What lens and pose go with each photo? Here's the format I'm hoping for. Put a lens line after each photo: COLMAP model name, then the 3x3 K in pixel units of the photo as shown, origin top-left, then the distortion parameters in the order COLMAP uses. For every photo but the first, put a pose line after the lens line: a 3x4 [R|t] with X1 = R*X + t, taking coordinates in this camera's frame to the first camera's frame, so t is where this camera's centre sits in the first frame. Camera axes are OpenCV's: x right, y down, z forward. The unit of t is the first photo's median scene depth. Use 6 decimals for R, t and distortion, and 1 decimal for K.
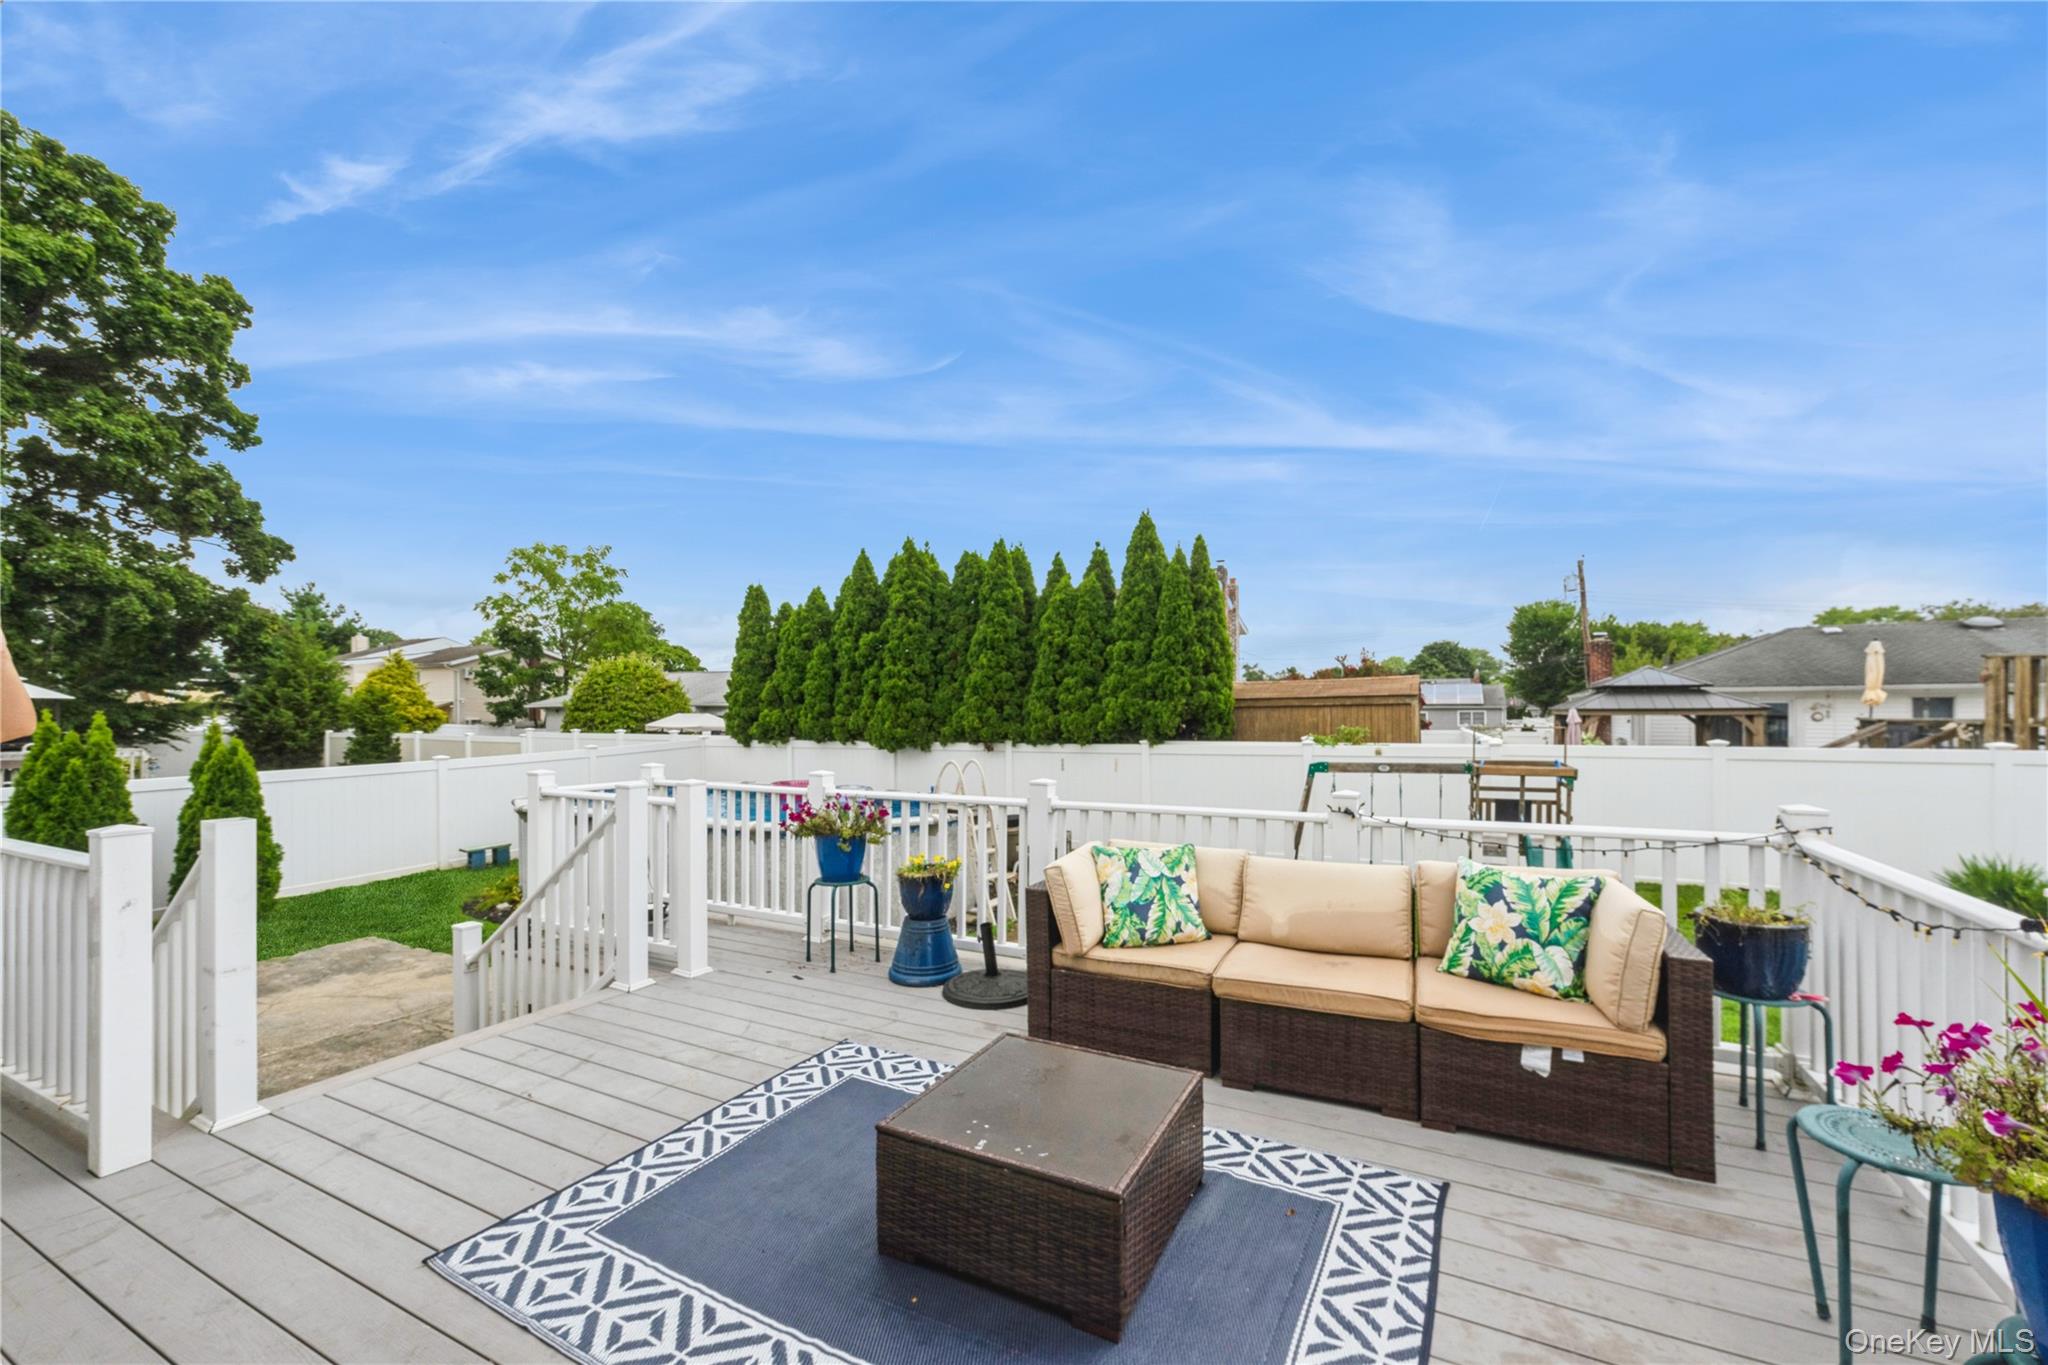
lens RADIAL K [[815.5, 0, 1038.2], [0, 815.5, 710.2], [0, 0, 1]] dist [-0.002386, -0.000837]
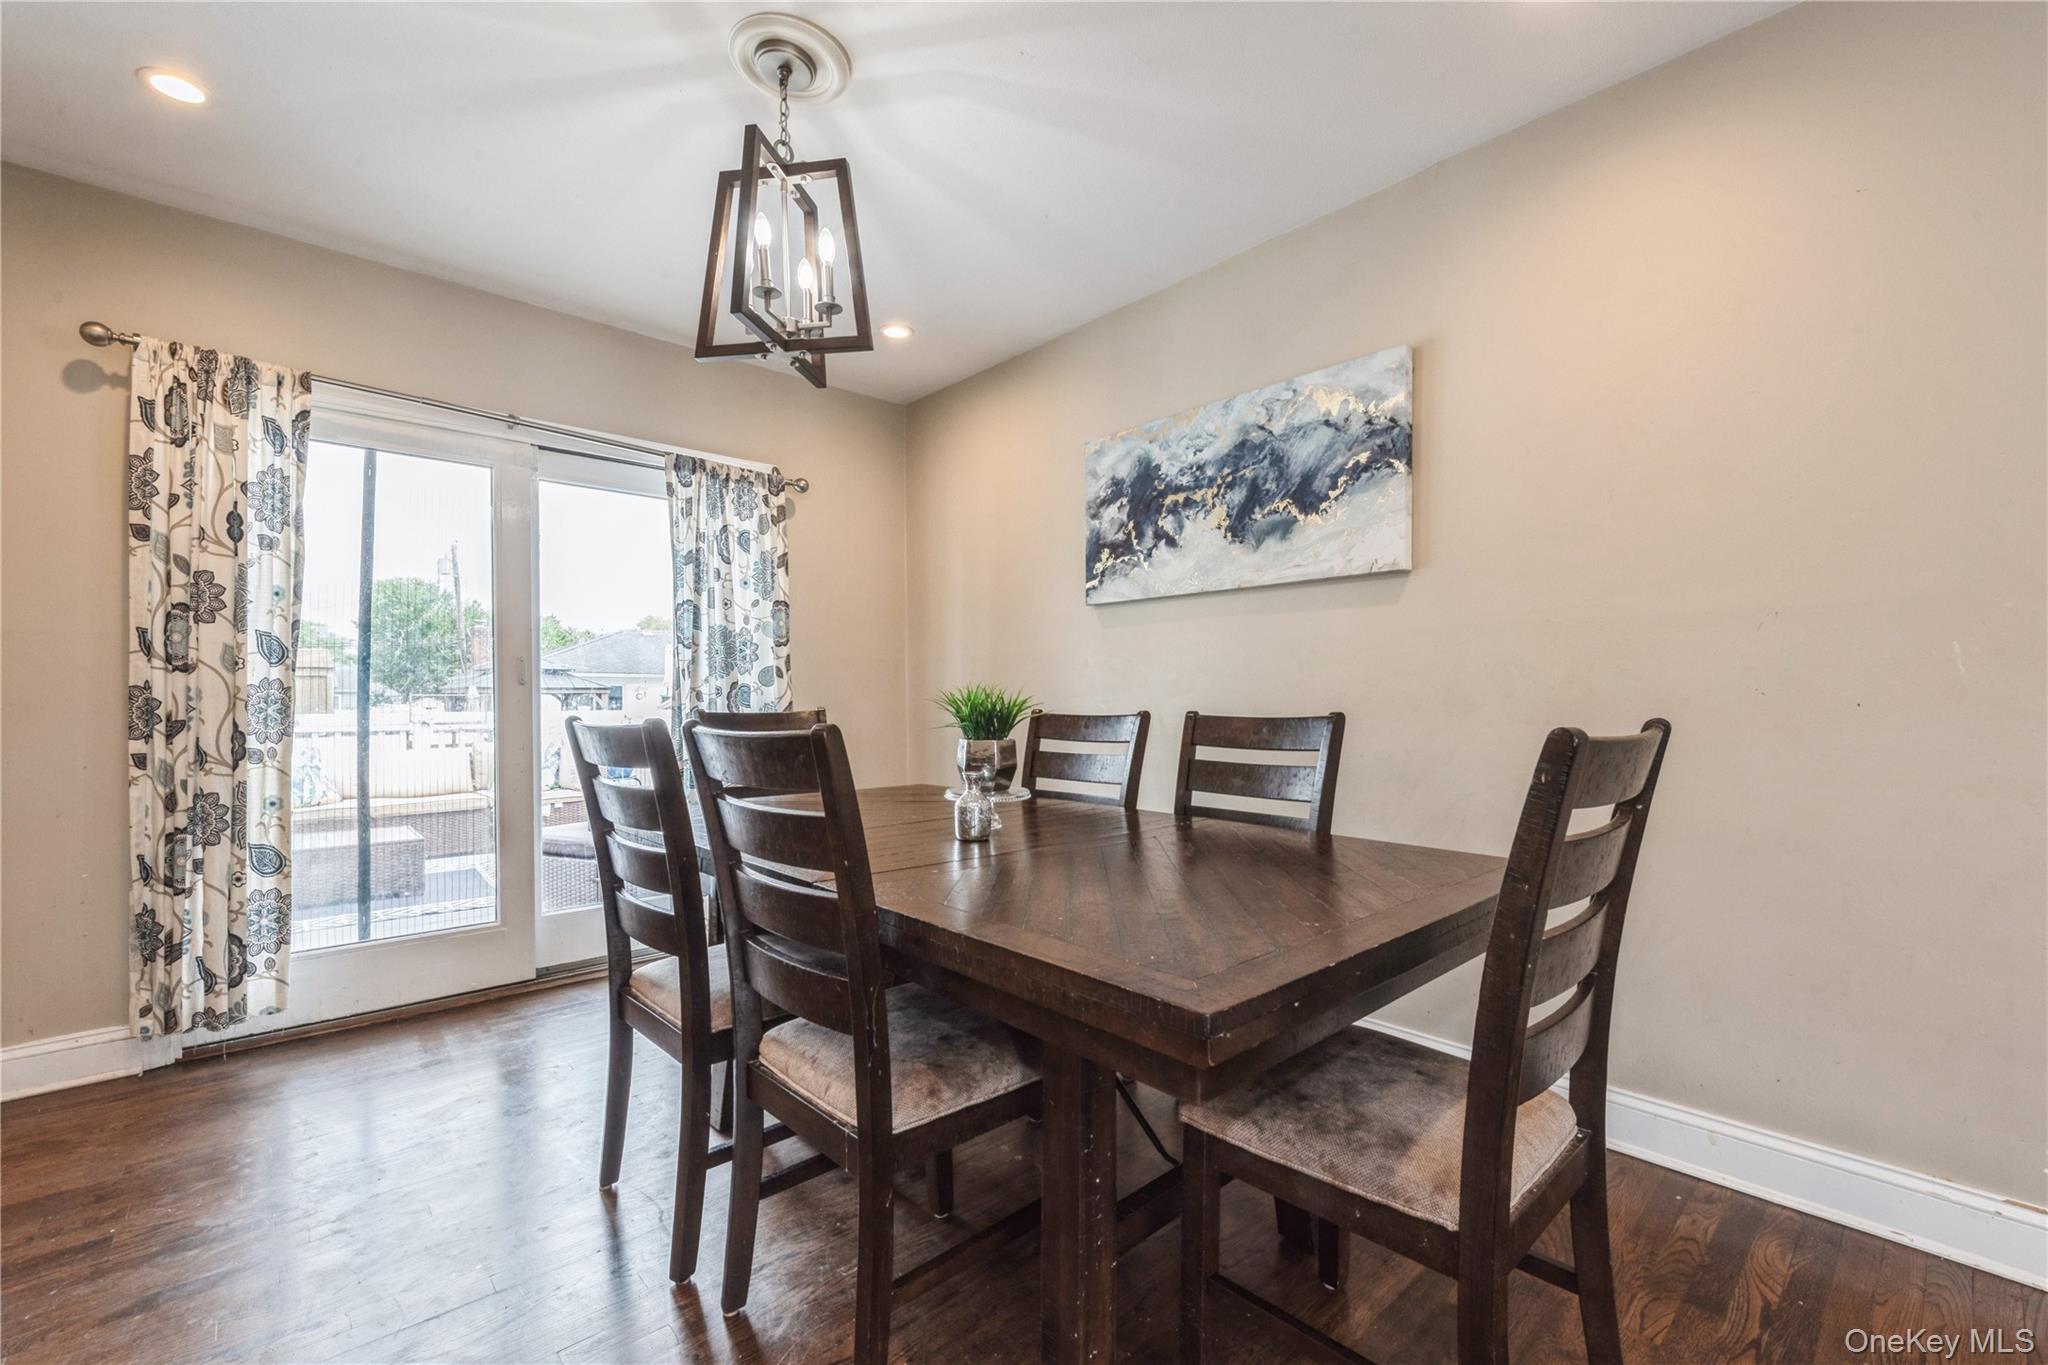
lens RADIAL K [[850.3, 0, 1038.6], [0, 850.3, 701.4], [0, 0, 1]] dist [-0.000784, -0.001371]
pose [[0.359412, -0.000699, 0.933179, -0.713921], [-0.003735, 0.999991, 0.002188, 0.057488], [-0.933171, -0.004271, 0.359406, -0.747804]]
